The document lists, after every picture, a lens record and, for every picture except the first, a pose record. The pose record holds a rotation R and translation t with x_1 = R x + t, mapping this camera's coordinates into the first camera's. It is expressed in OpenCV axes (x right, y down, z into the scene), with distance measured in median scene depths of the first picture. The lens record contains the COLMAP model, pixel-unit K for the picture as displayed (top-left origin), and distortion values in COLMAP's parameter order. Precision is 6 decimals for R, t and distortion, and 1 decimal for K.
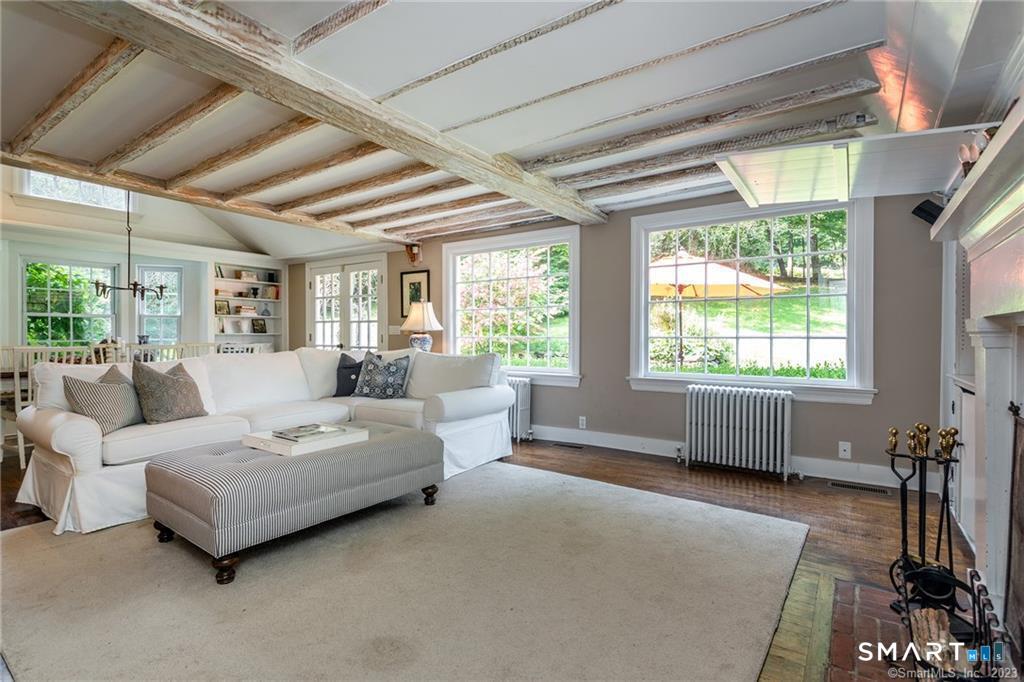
lens RADIAL K [[489.4, 0, 505.6], [0, 489.4, 342.0], [0, 0, 1]] dist [0.013725, 0.000549]
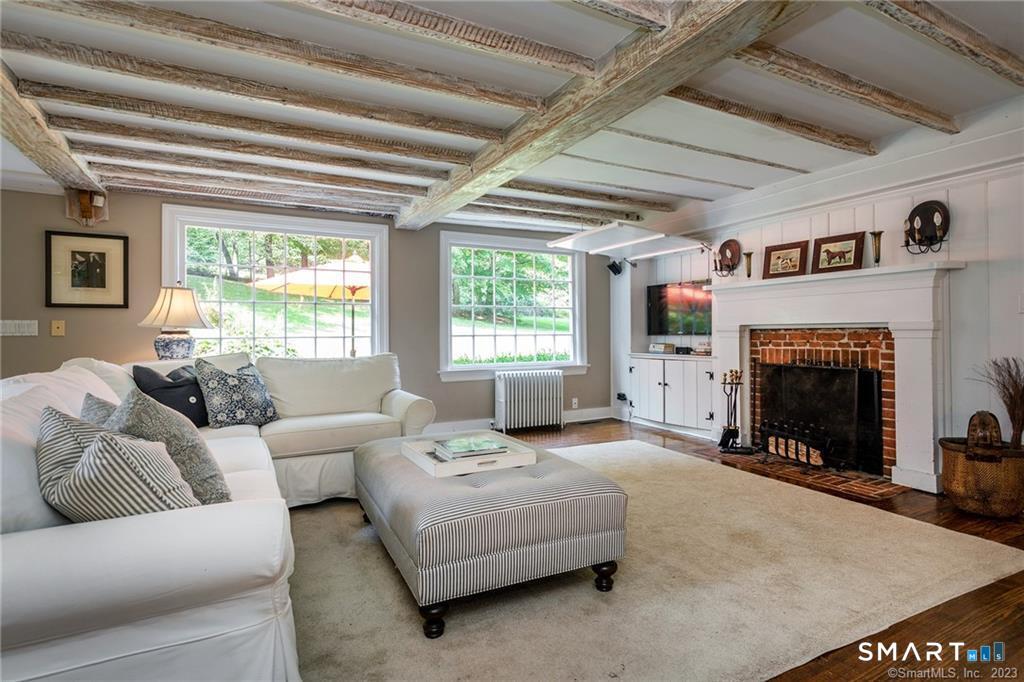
lens RADIAL K [[489.4, 0, 503.9], [0, 489.4, 335.0], [0, 0, 1]] dist [0.013725, 0.000549]
pose [[0.492519, -0.005597, 0.870284, -0.665438], [0.017870, 0.999834, -0.003683, -0.004282], [-0.870118, 0.017366, 0.492537, 0.316359]]
